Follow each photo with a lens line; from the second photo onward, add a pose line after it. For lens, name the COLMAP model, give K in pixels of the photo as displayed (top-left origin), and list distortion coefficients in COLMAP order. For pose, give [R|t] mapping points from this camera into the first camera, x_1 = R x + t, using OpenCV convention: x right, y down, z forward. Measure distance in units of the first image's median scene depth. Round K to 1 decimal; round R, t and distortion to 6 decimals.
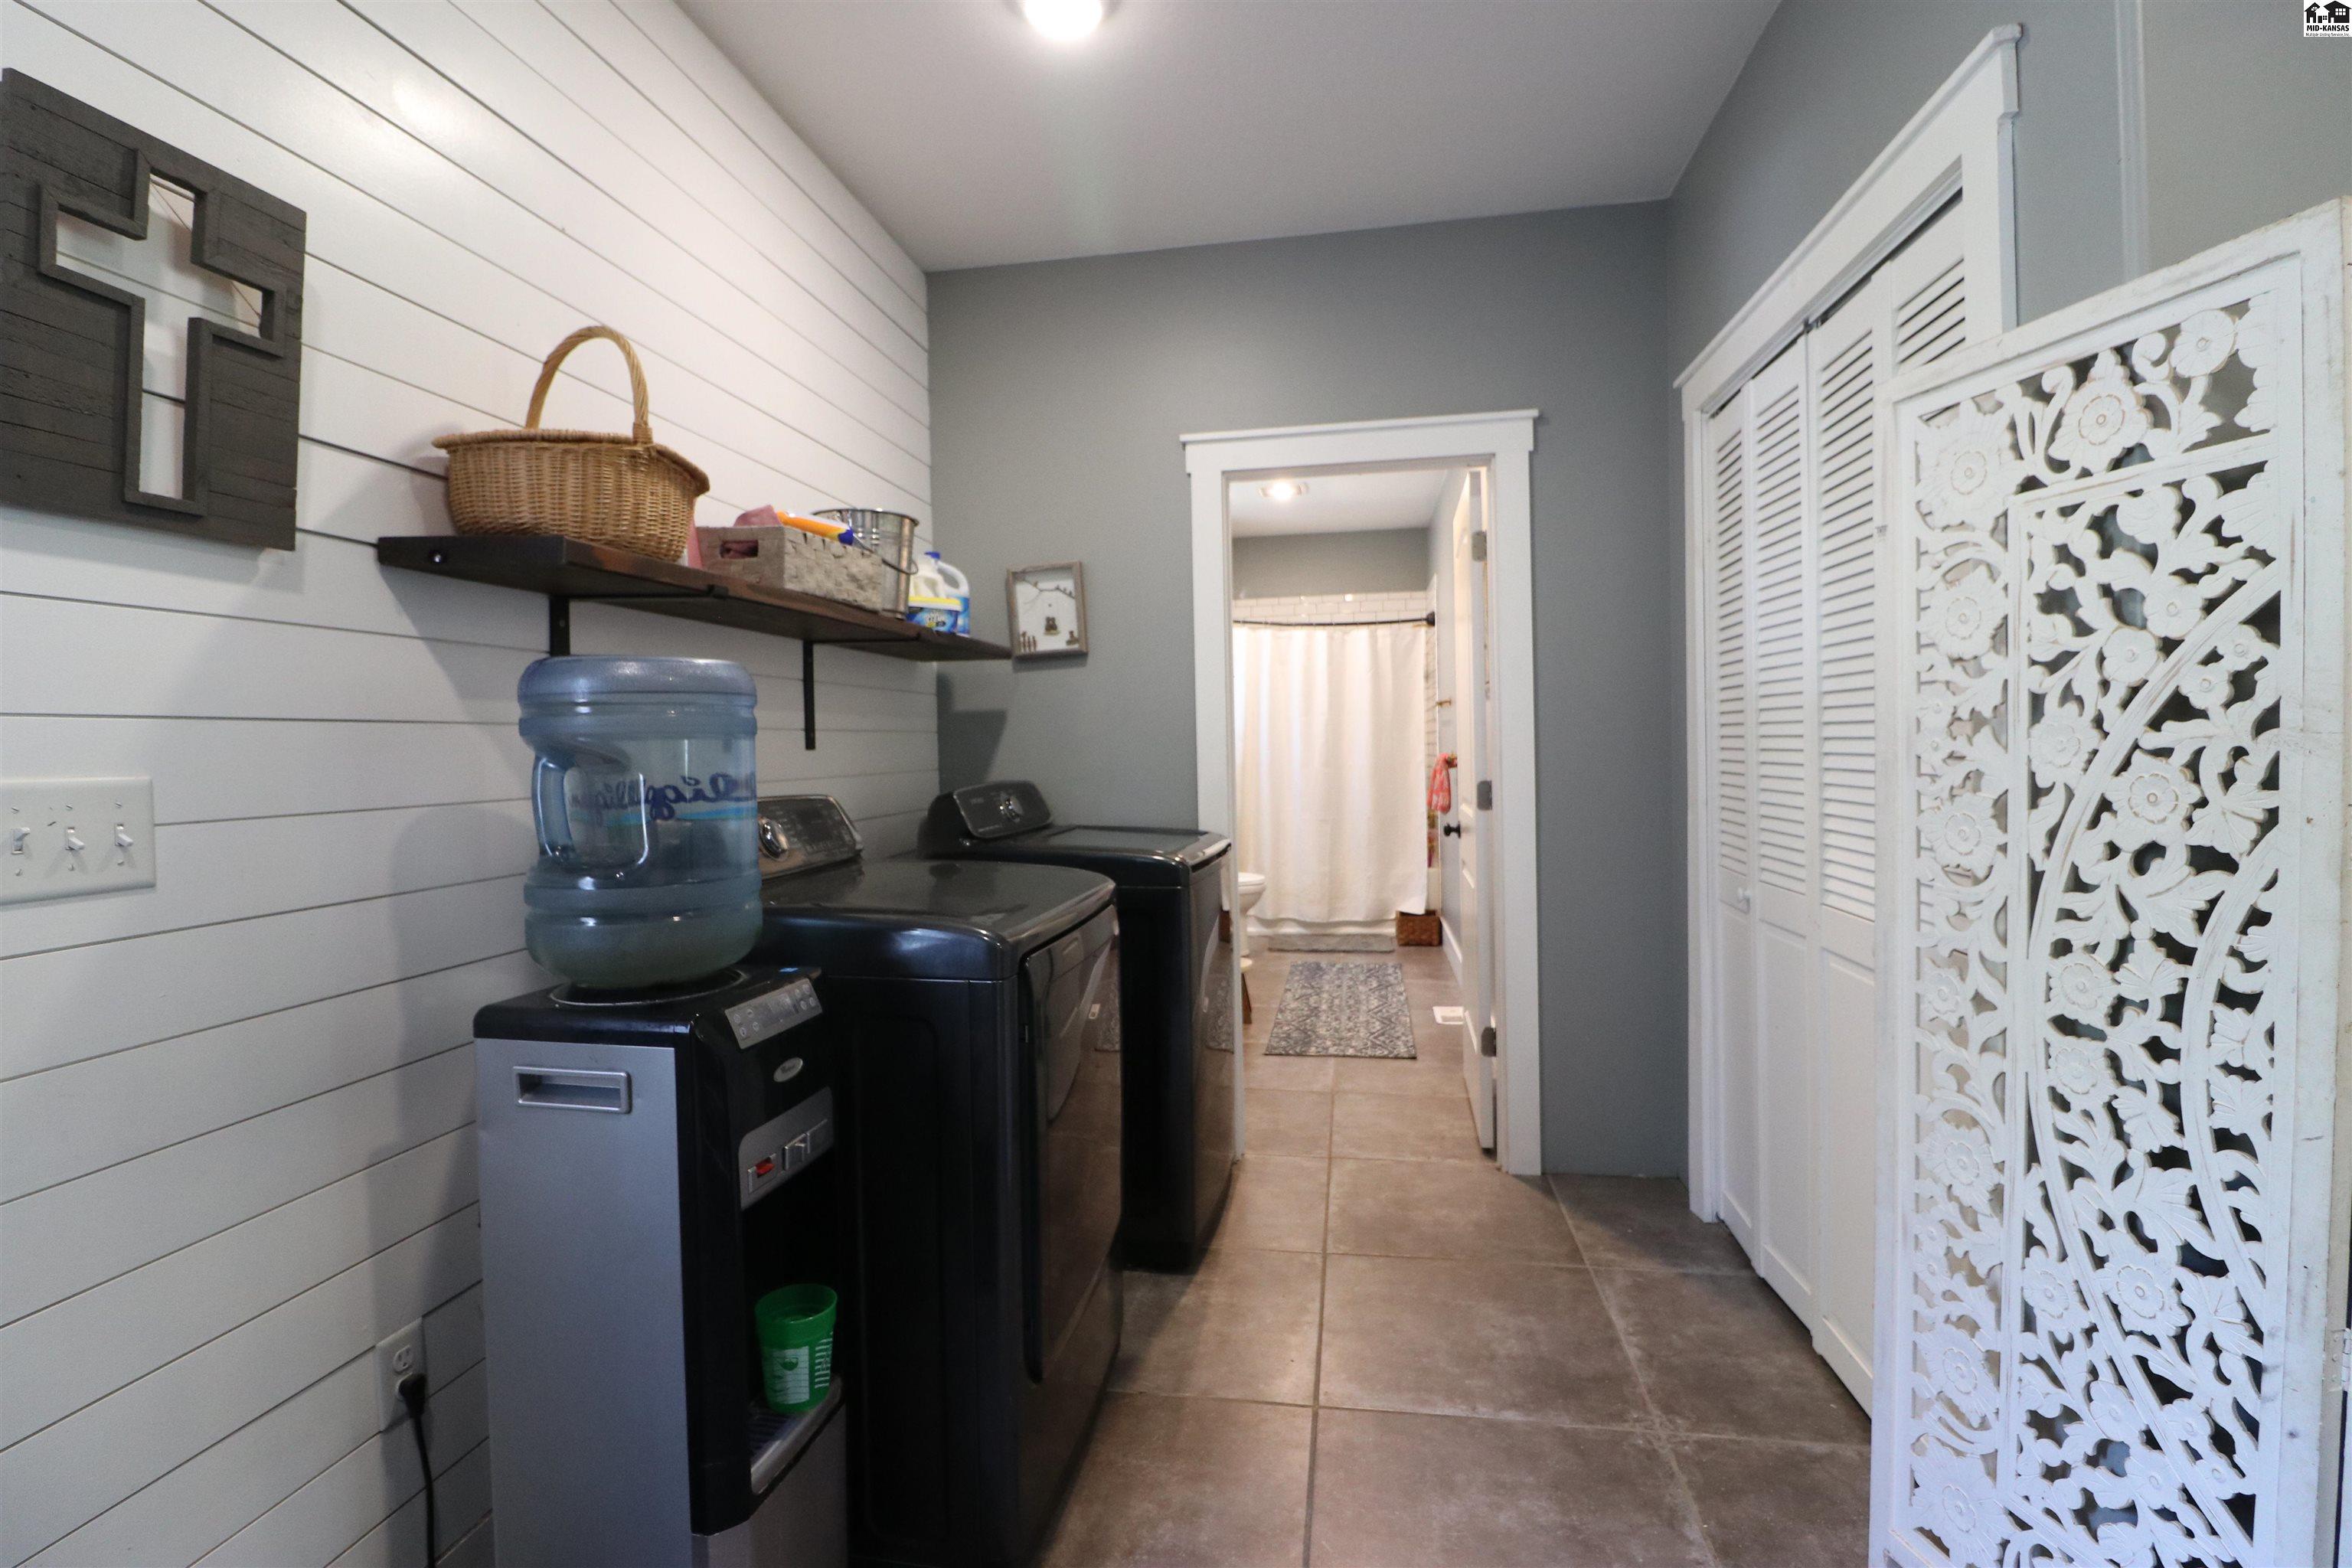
lens RADIAL K [[1121.2, 0, 1175.3], [0, 1121.2, 771.2], [0, 0, 1]] dist [-0.002345, -0.000594]
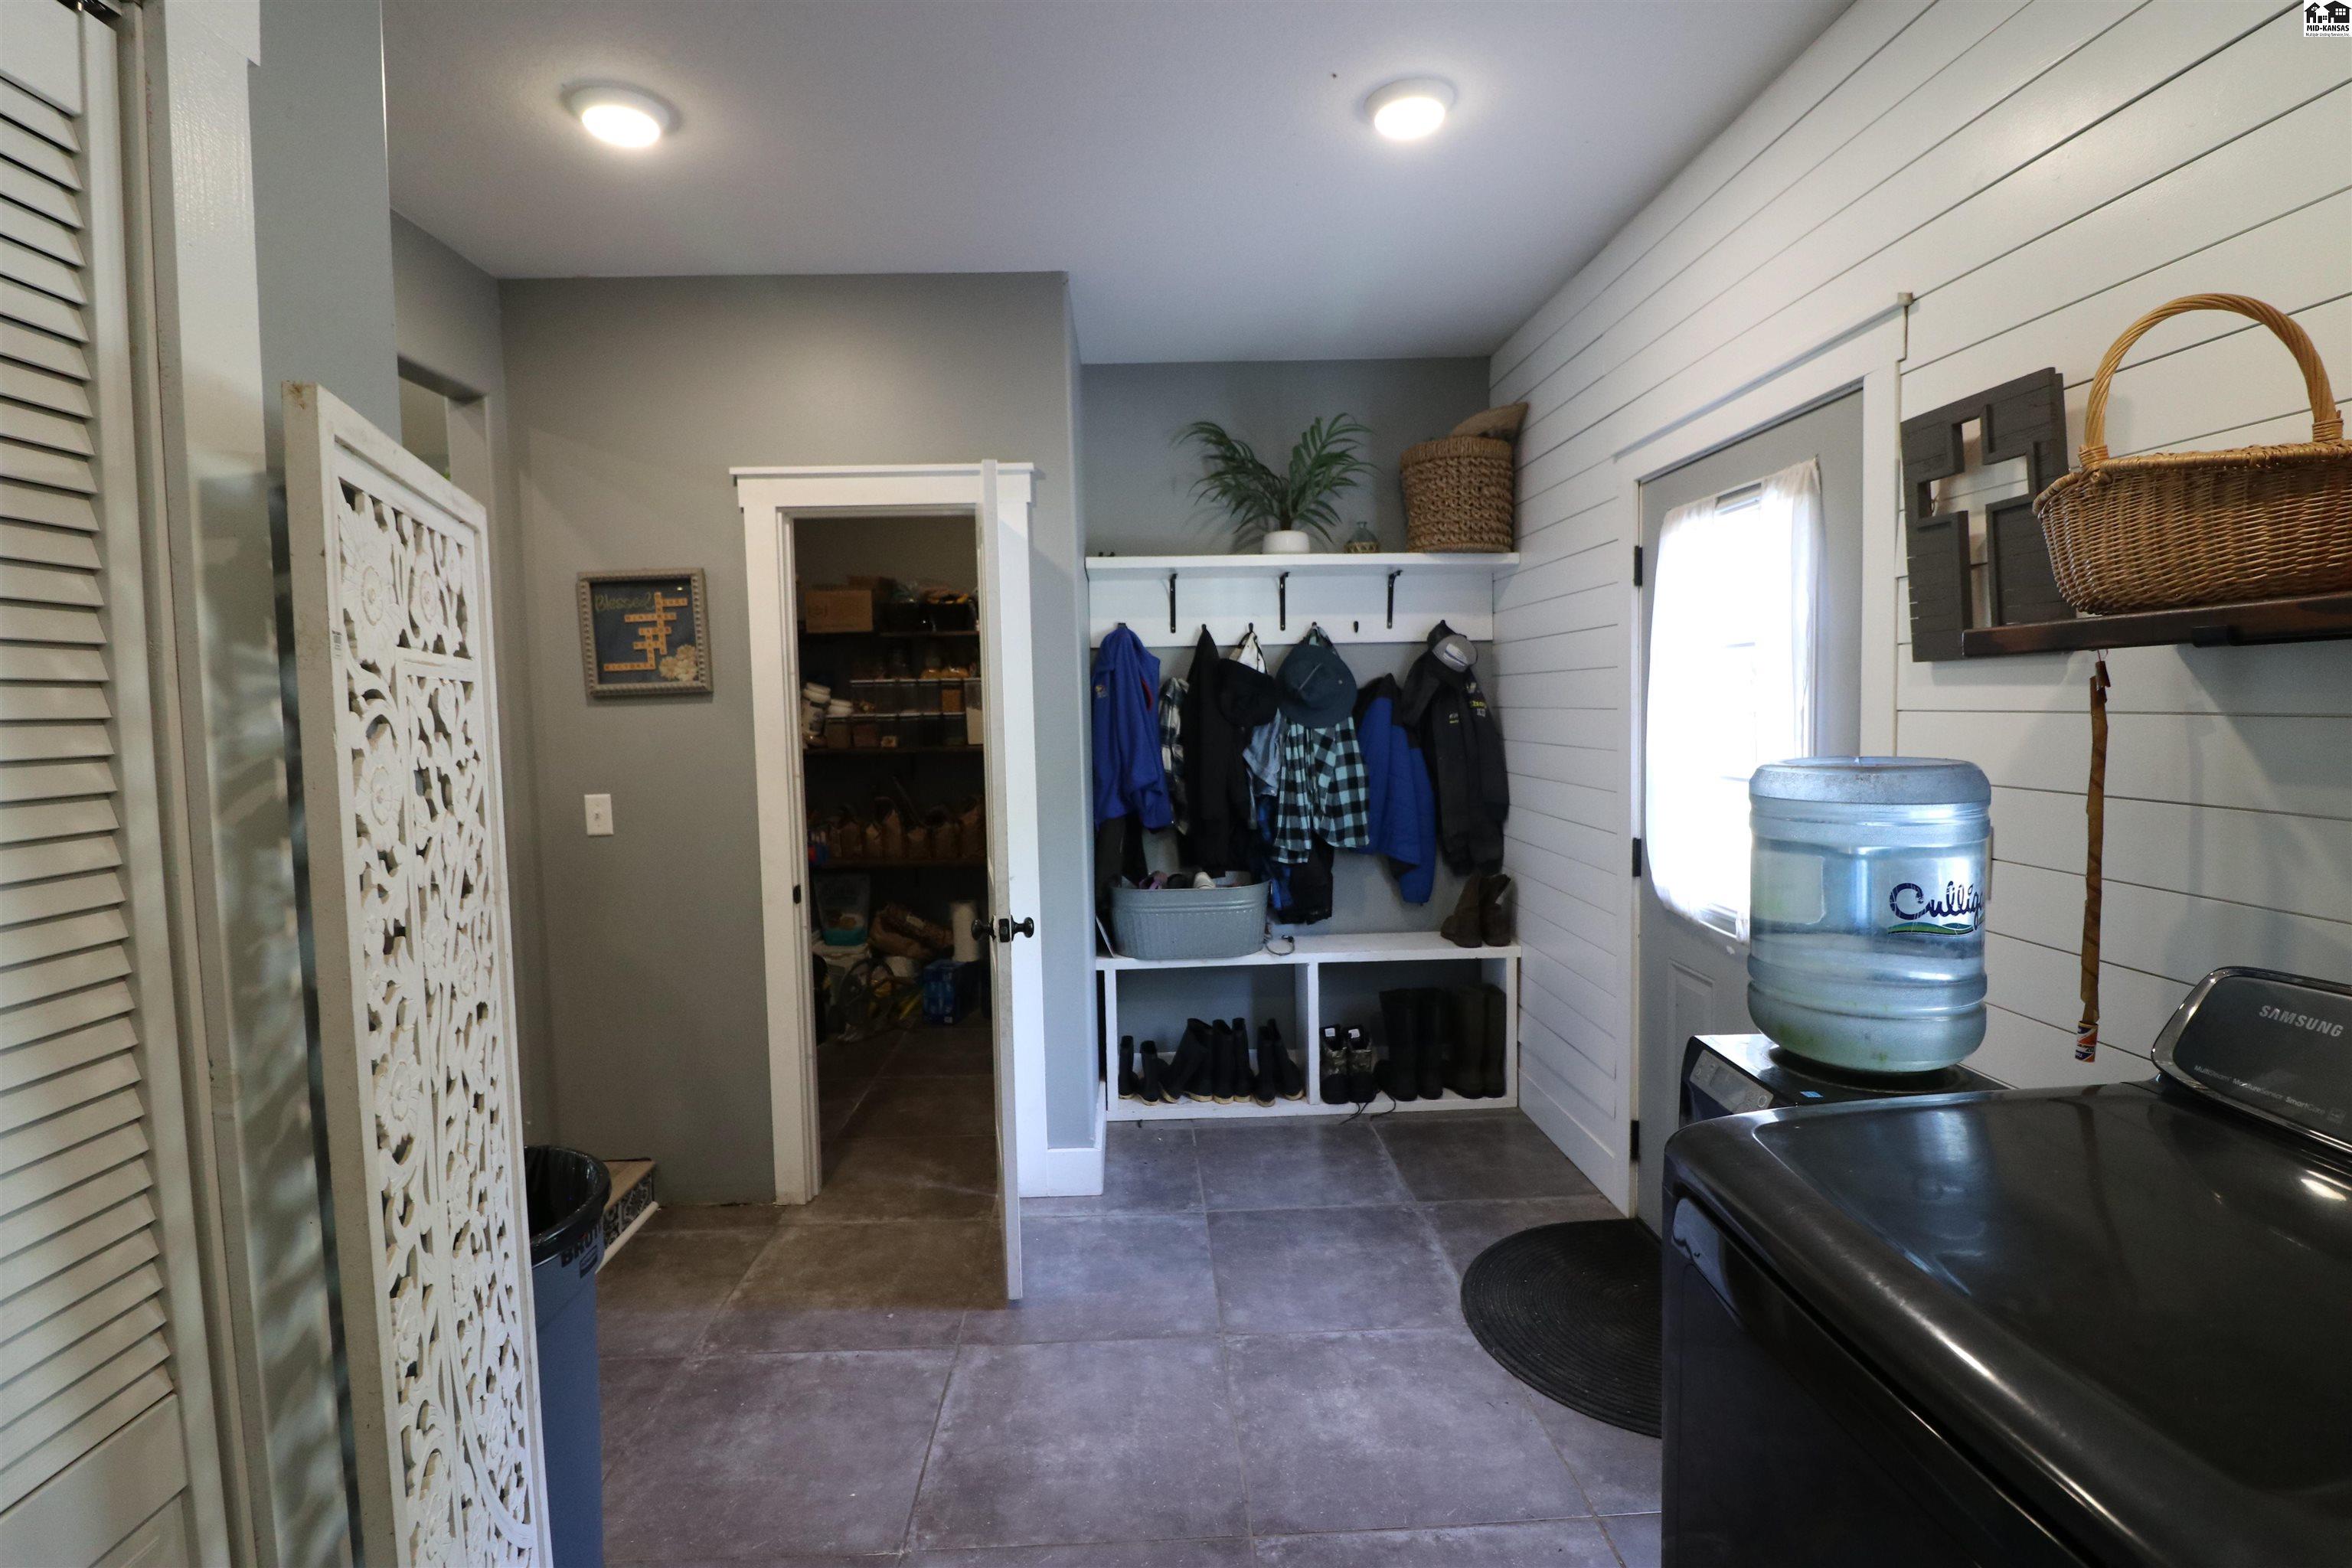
lens RADIAL K [[1121.2, 0, 1175.3], [0, 1121.2, 771.2], [0, 0, 1]] dist [-0.002345, -0.000594]
pose [[-0.972302, 0.054507, -0.227282, 0.416256], [0.035874, 0.995707, 0.085325, -0.216448], [0.230957, 0.074808, -0.970084, 2.023943]]
